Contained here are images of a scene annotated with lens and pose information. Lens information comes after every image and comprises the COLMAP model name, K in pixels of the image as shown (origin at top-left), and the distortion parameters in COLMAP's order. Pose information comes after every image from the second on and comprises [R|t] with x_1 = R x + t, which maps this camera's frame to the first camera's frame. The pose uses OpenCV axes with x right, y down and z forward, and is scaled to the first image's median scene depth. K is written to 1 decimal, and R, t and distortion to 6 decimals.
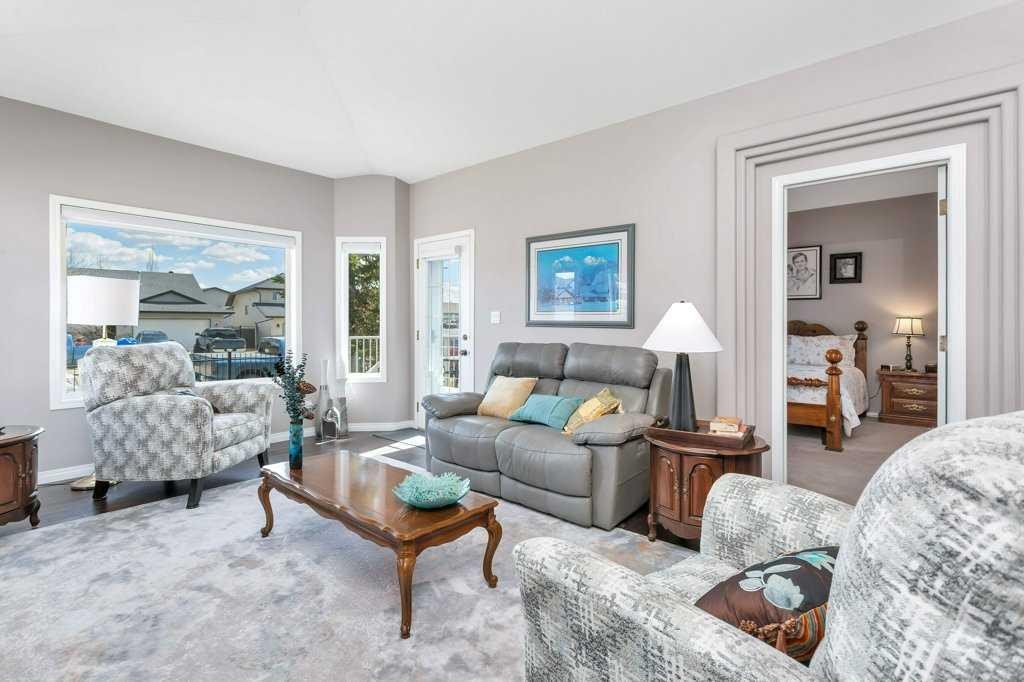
lens RADIAL K [[475.3, 0, 496.8], [0, 475.3, 321.7], [0, 0, 1]] dist [-0.000291, -0.000007]
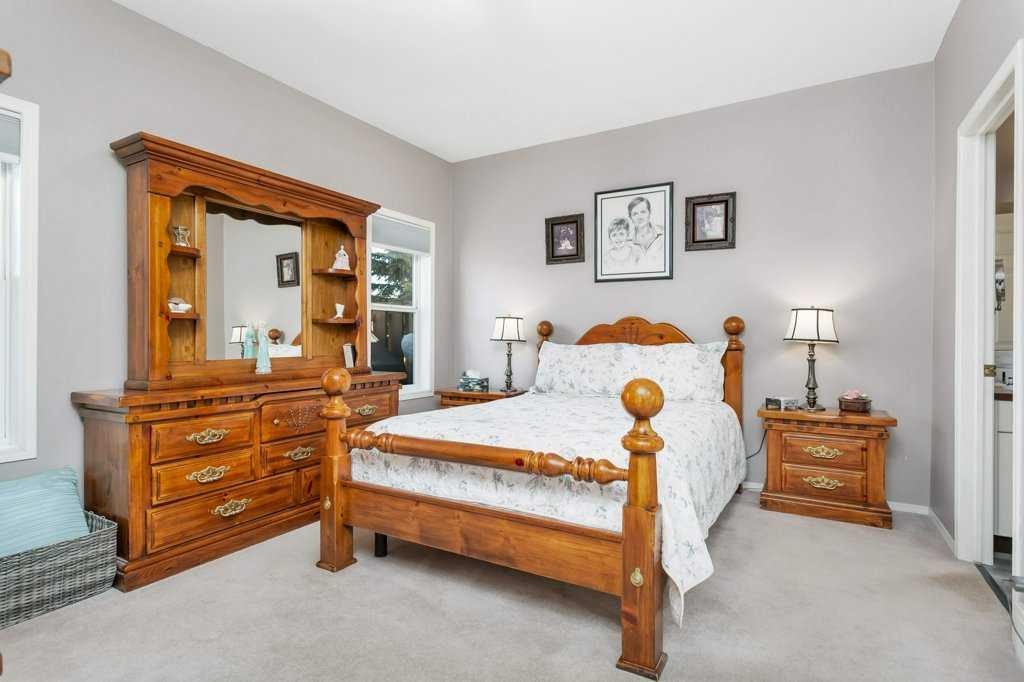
lens RADIAL K [[487.4, 0, 508.2], [0, 487.4, 330.7], [0, 0, 1]] dist [-0.001588, 0.000023]
pose [[0.983745, 0.003033, 0.179544, 0.413506], [-0.002208, 0.999986, -0.004795, 0.017880], [-0.179556, 0.004321, 0.983738, 0.499365]]
